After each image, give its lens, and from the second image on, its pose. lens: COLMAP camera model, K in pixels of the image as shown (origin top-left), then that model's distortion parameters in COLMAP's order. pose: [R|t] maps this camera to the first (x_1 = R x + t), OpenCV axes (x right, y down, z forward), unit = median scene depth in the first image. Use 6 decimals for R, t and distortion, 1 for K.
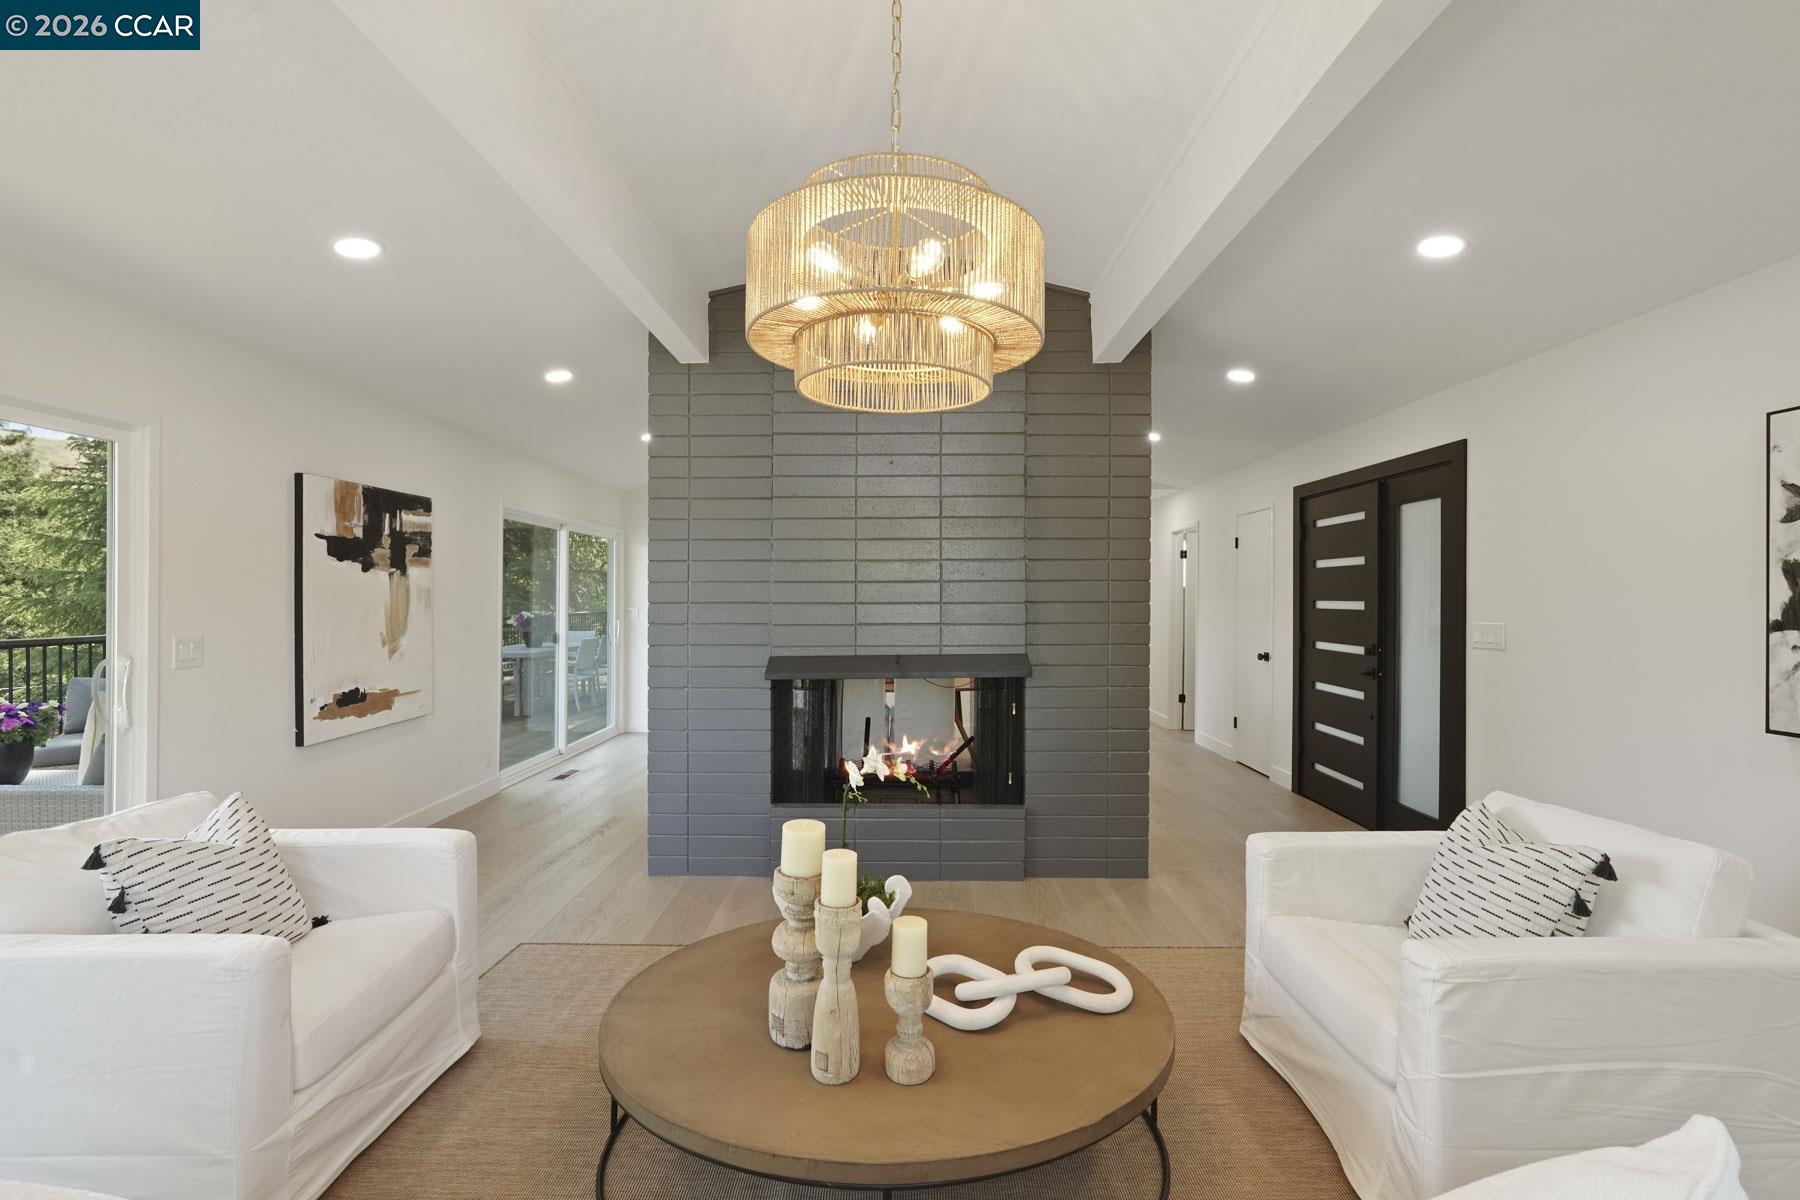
lens RADIAL K [[809.9, 0, 908.6], [0, 809.9, 595.6], [0, 0, 1]] dist [-0.001862, 0.001276]
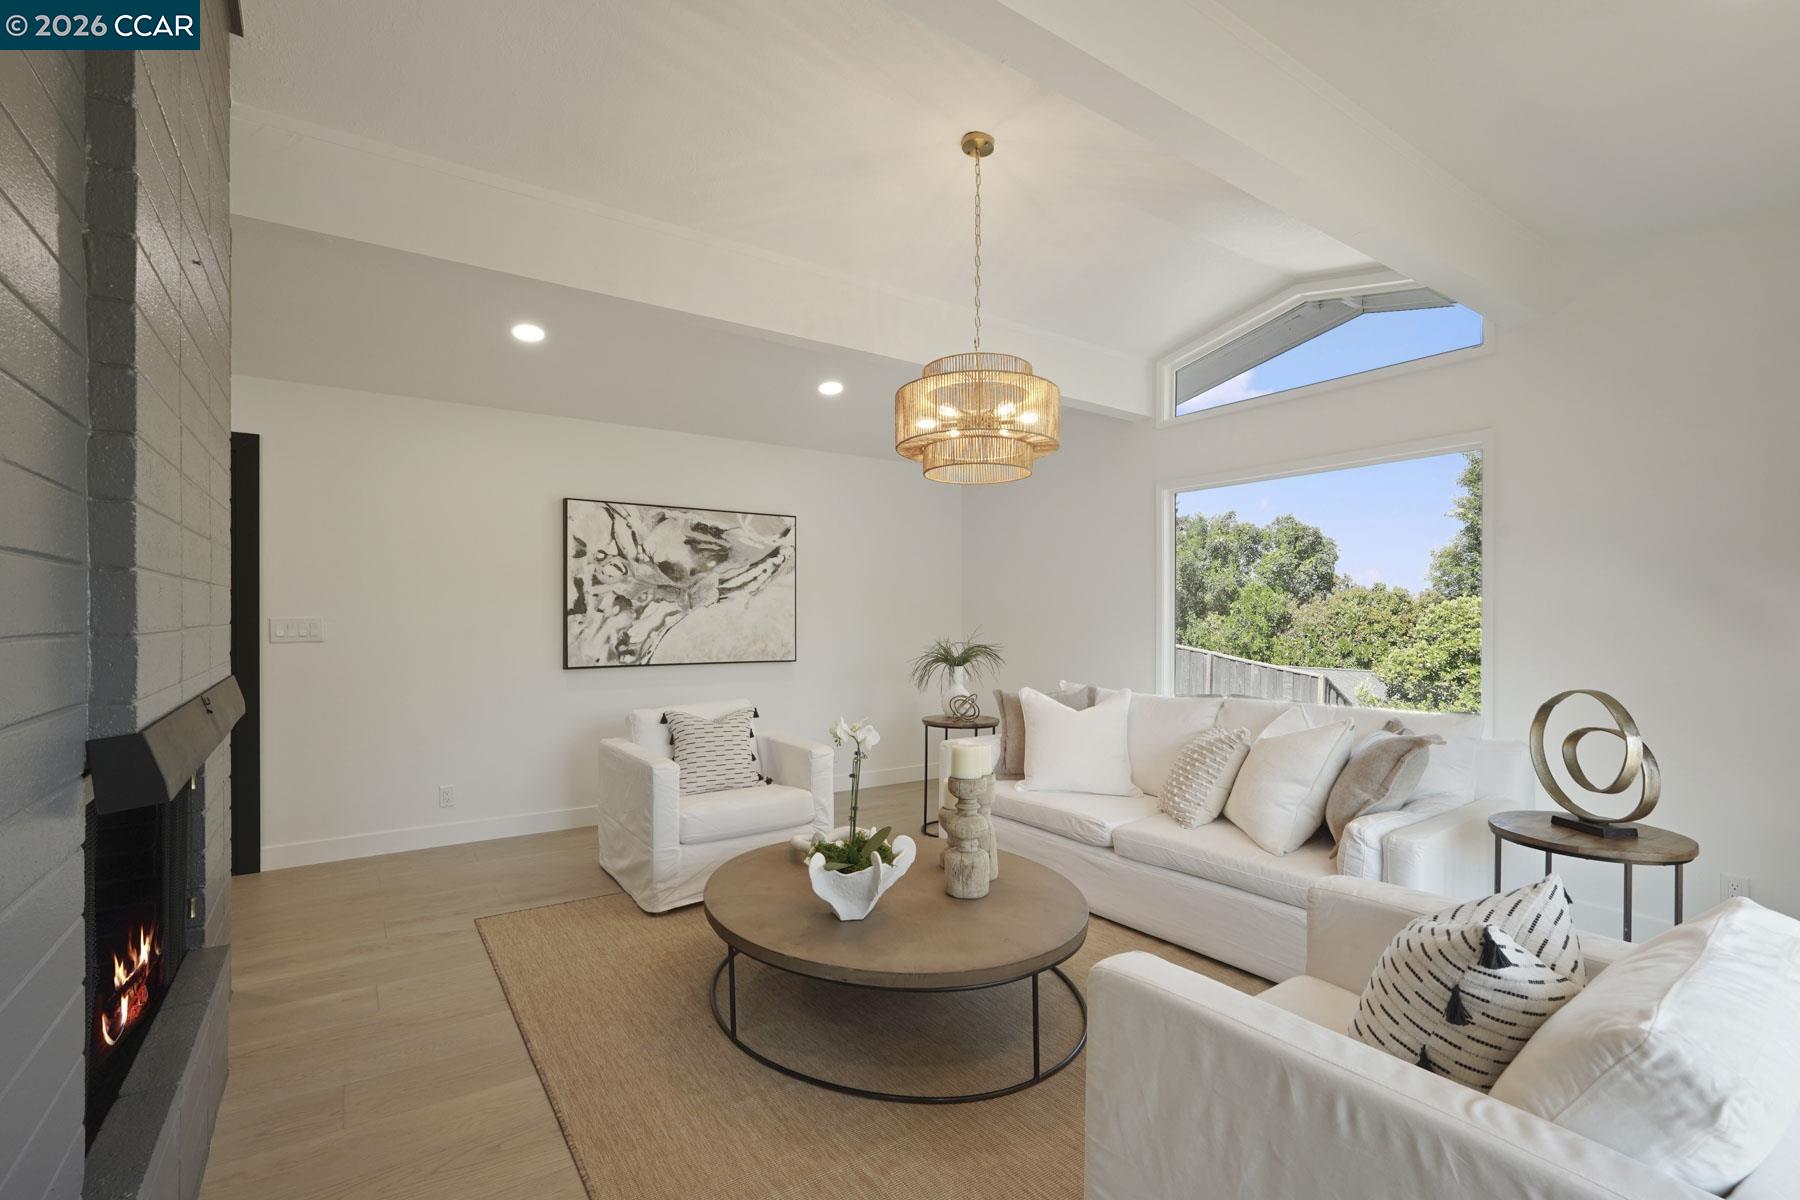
lens RADIAL K [[809.9, 0, 910.4], [0, 809.9, 616.5], [0, 0, 1]] dist [-0.001862, 0.001276]
pose [[-0.572815, -0.005930, 0.819663, -0.606550], [-0.004870, 0.999981, 0.003832, 0.023855], [-0.819670, -0.001797, -0.572833, 0.930739]]
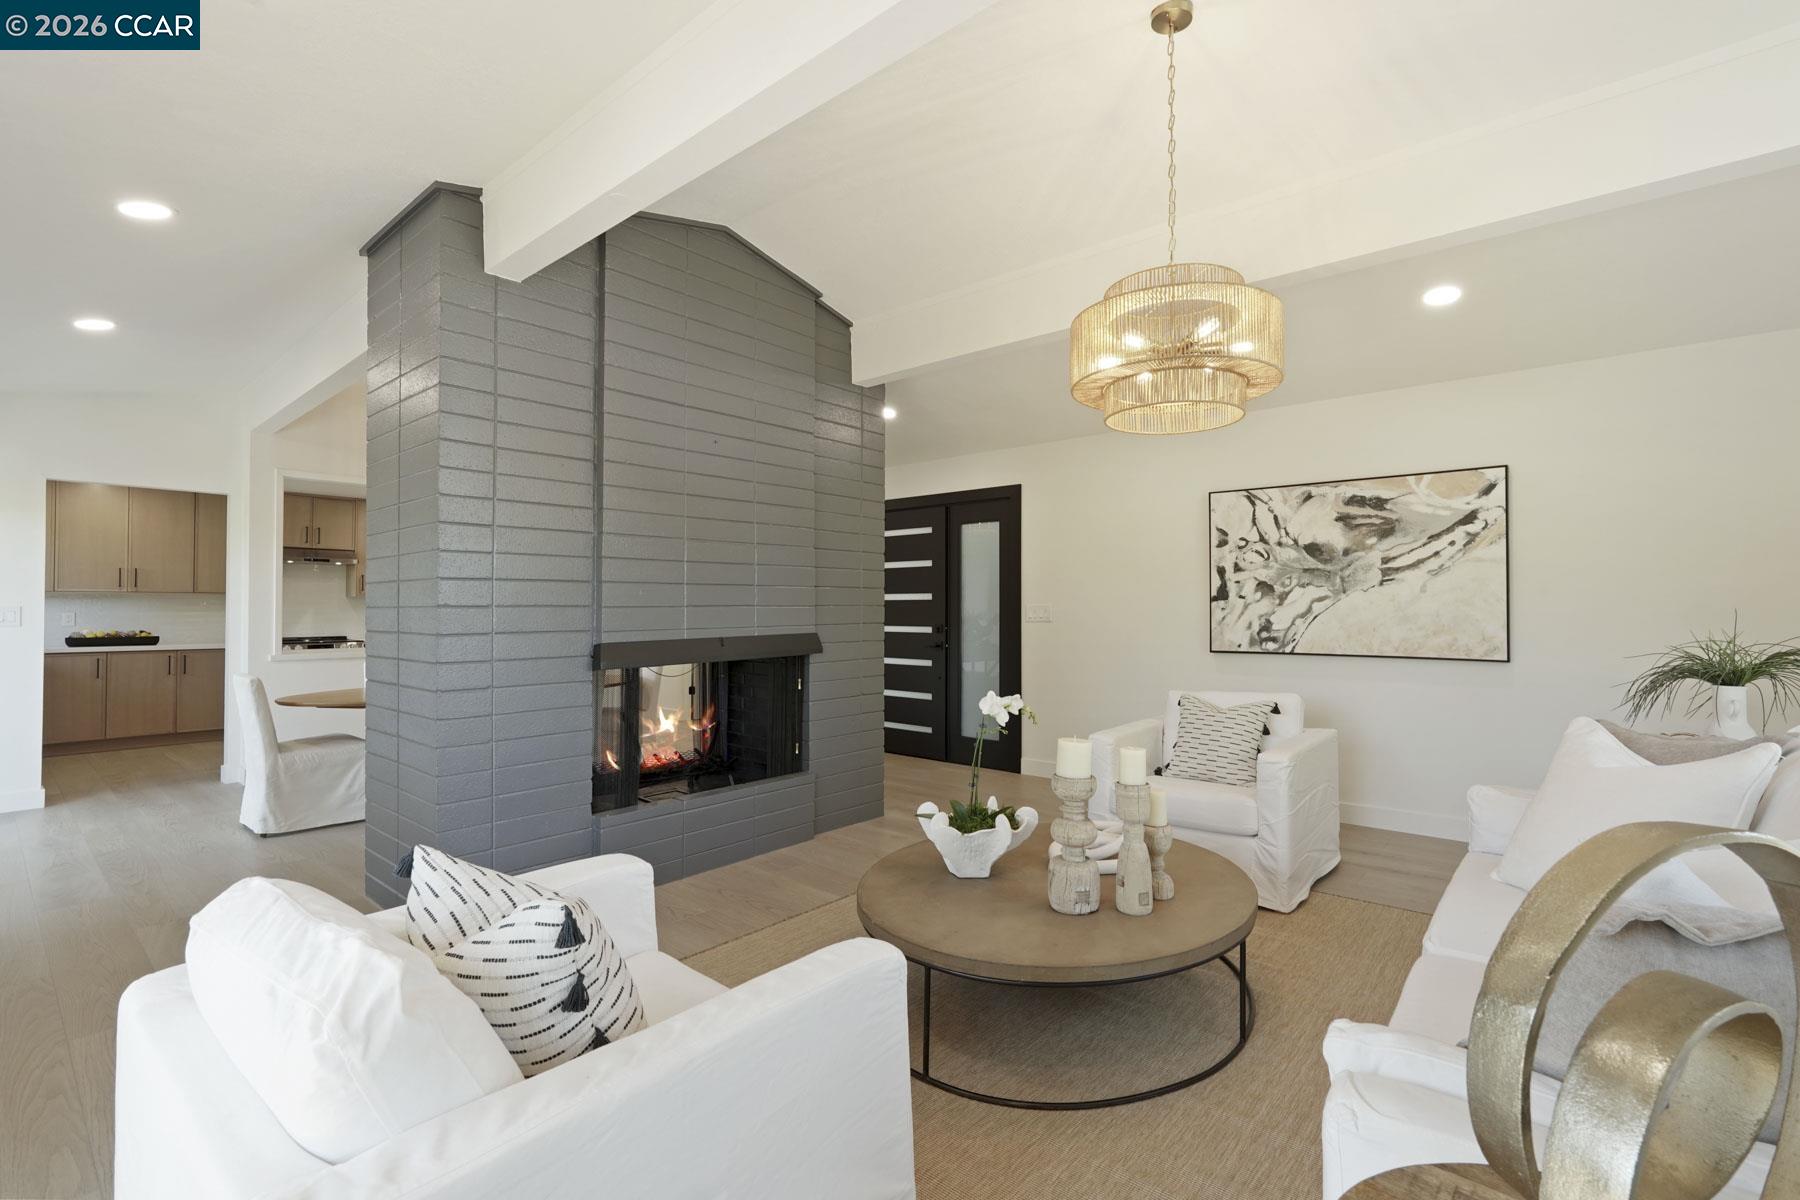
lens RADIAL K [[809.9, 0, 919.0], [0, 809.9, 596.8], [0, 0, 1]] dist [-0.001862, 0.001276]
pose [[0.635978, 0.009642, 0.771647, -0.614155], [0.001045, 0.999910, -0.013355, 0.038128], [-0.771707, 0.009299, 0.635911, 0.186244]]
